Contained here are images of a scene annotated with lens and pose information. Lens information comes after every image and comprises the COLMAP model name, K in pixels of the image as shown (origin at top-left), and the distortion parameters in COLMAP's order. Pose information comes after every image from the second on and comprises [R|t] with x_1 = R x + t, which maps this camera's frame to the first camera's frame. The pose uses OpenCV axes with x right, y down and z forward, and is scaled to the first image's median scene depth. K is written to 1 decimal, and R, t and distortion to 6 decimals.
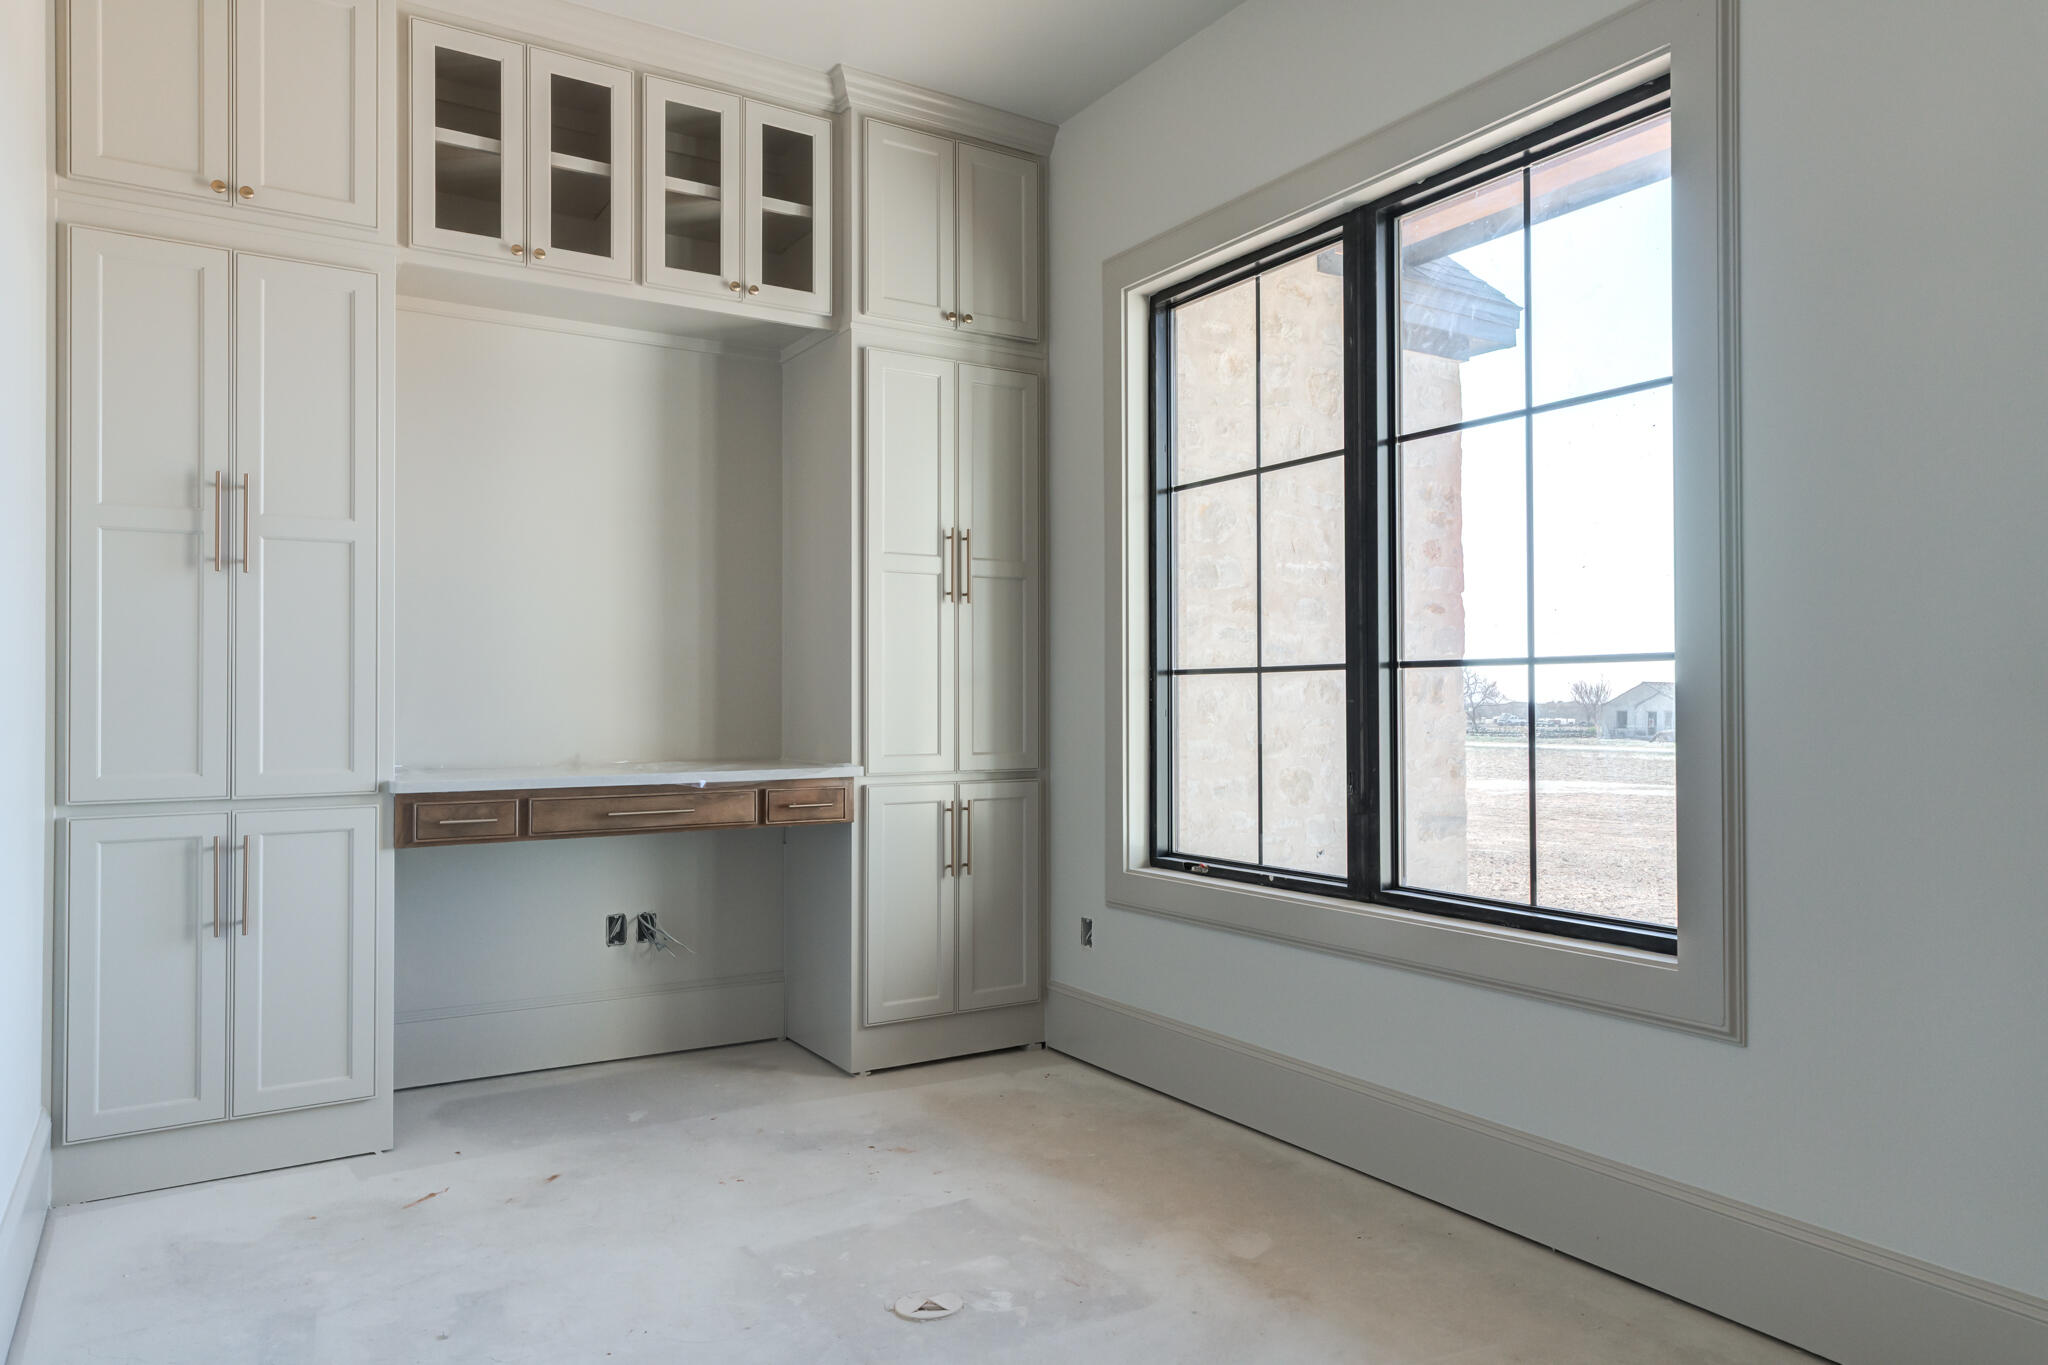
lens RADIAL K [[1353.1, 0, 1044.8], [0, 1353.1, 681.3], [0, 0, 1]] dist [0.008874, 0.007529]
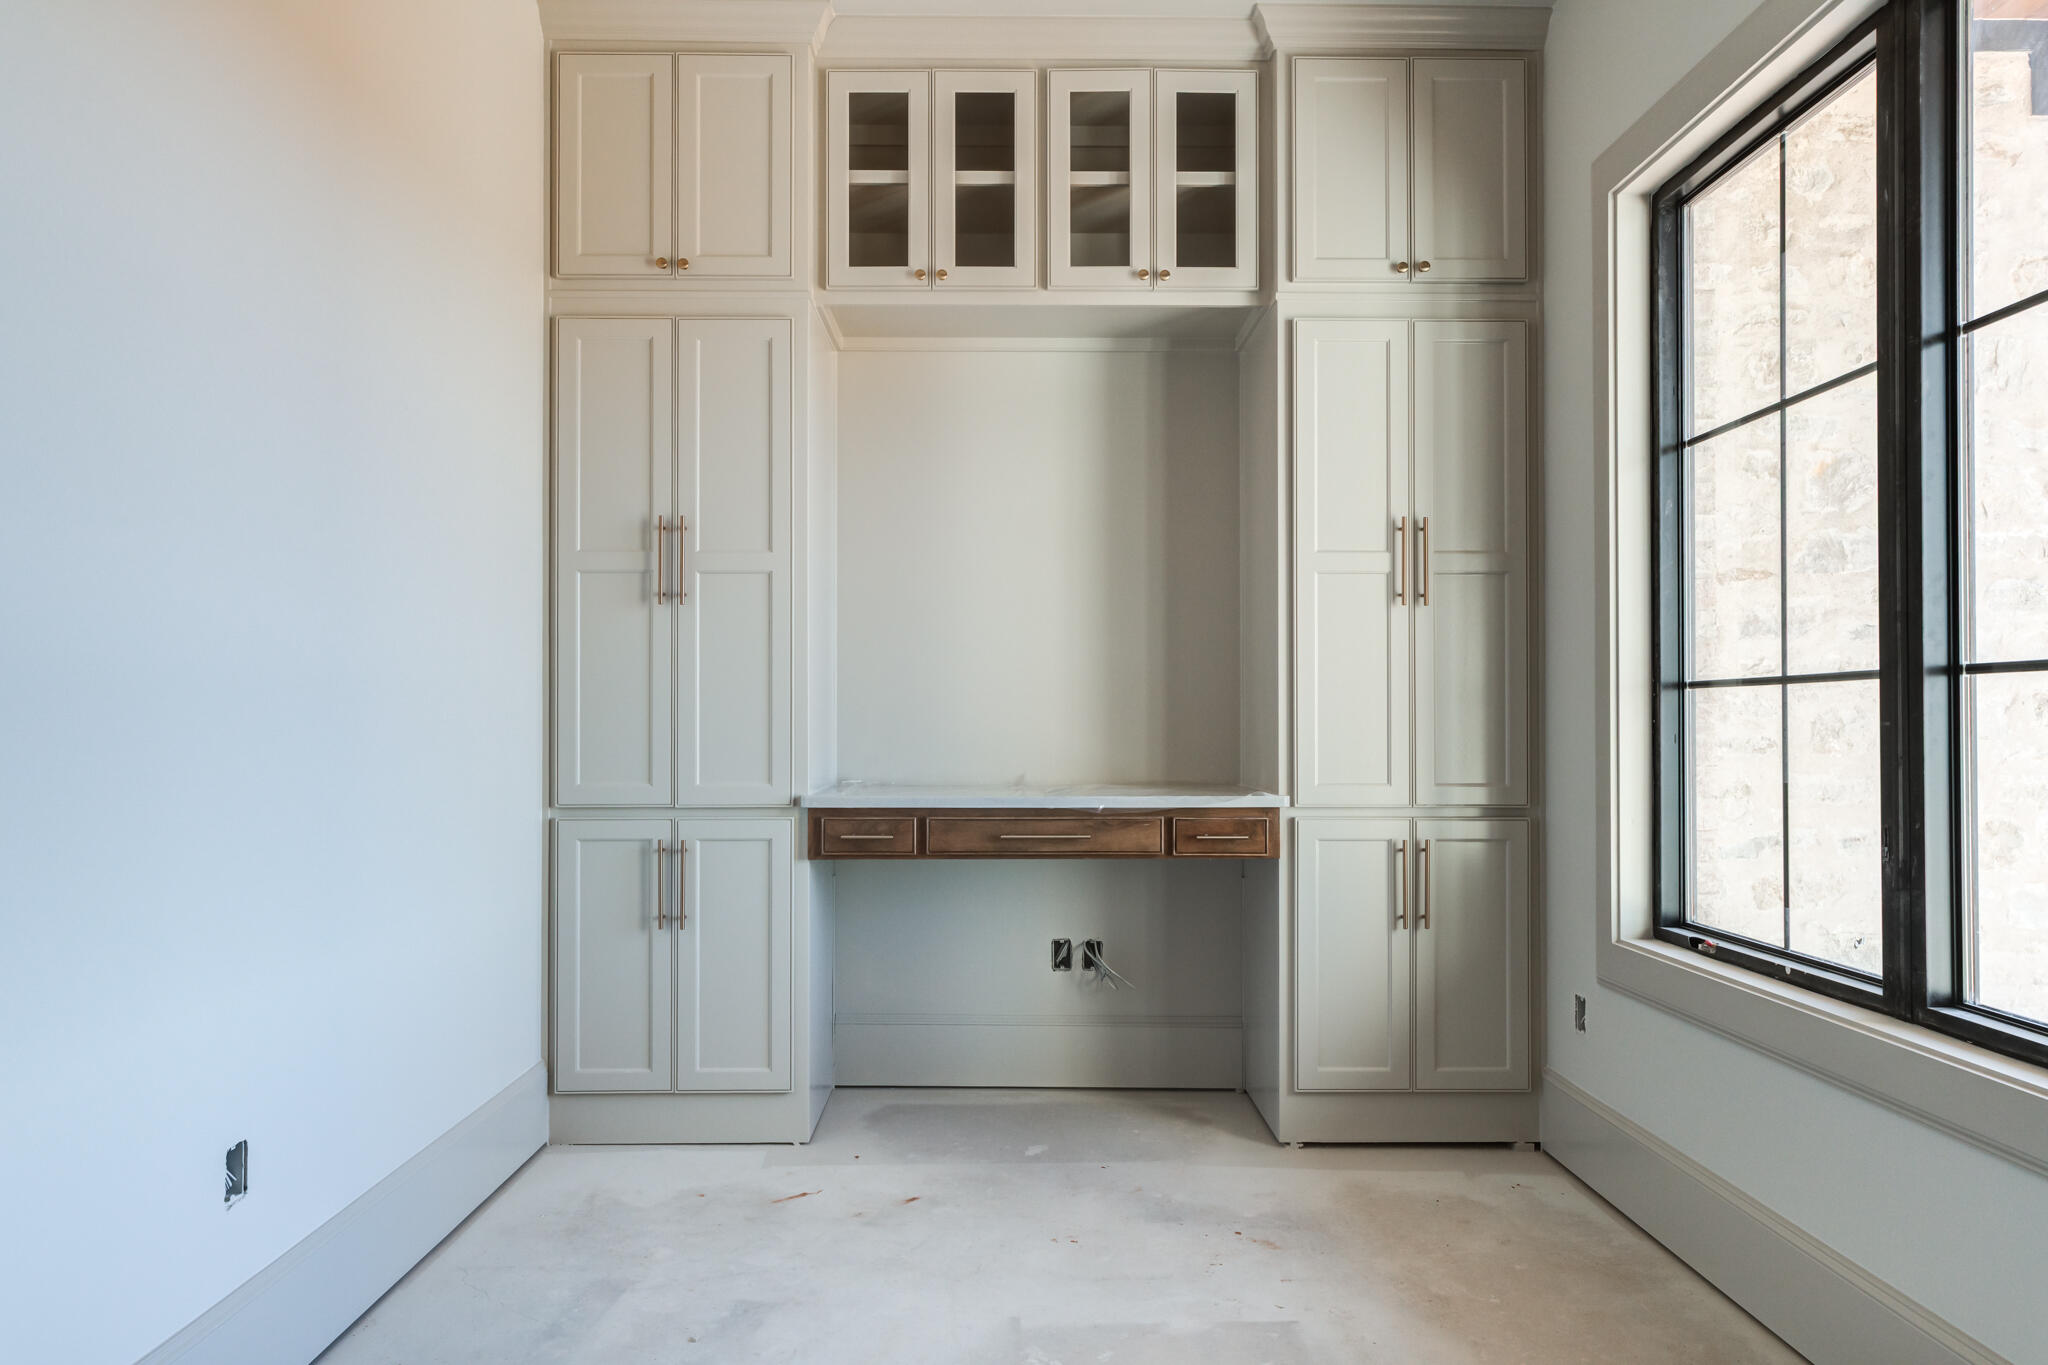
lens RADIAL K [[1369.0, 0, 1002.6], [0, 1369.0, 704.9], [0, 0, 1]] dist [0.001781, 0.016443]
pose [[0.846694, -0.003461, -0.532069, 0.195372], [0.004934, 0.999987, 0.001348, 0.001749], [0.532058, -0.003766, 0.846700, 0.158445]]
